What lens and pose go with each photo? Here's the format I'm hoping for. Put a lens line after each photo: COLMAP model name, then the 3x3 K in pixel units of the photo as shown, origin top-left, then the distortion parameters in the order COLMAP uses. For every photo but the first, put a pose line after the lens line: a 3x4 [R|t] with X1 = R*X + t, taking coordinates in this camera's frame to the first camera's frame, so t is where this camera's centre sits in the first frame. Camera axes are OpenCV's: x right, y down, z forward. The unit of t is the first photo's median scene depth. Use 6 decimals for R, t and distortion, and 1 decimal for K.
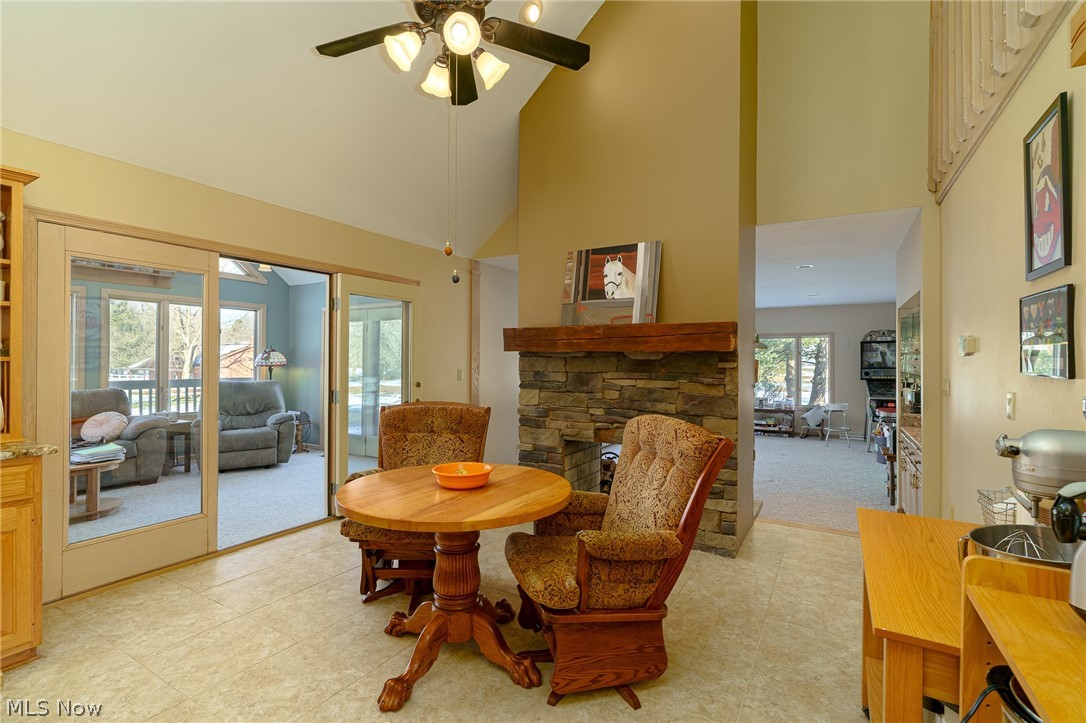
lens RADIAL K [[496.4, 0, 546.1], [0, 496.4, 358.6], [0, 0, 1]] dist [-0.008830, 0.000706]
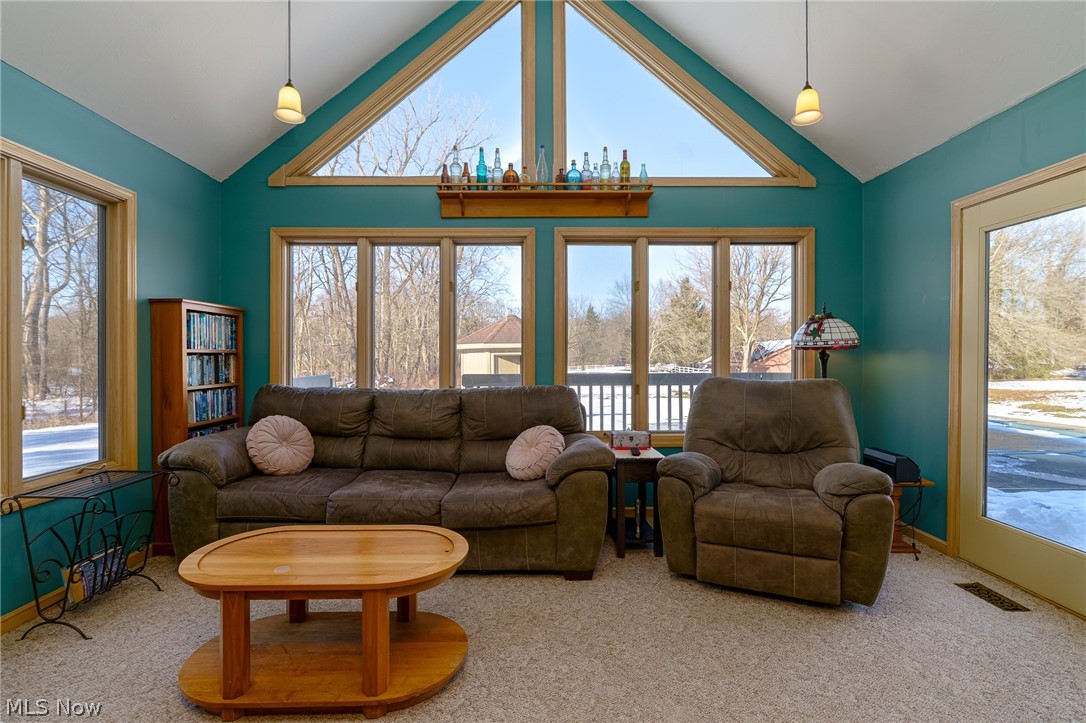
lens RADIAL K [[496.4, 0, 540.1], [0, 496.4, 360.8], [0, 0, 1]] dist [-0.008830, 0.000706]
pose [[0.510468, -0.001818, -0.859895, -0.289950], [0.011821, 0.999918, 0.004904, 0.020888], [0.859816, -0.012668, 0.510447, 0.527653]]
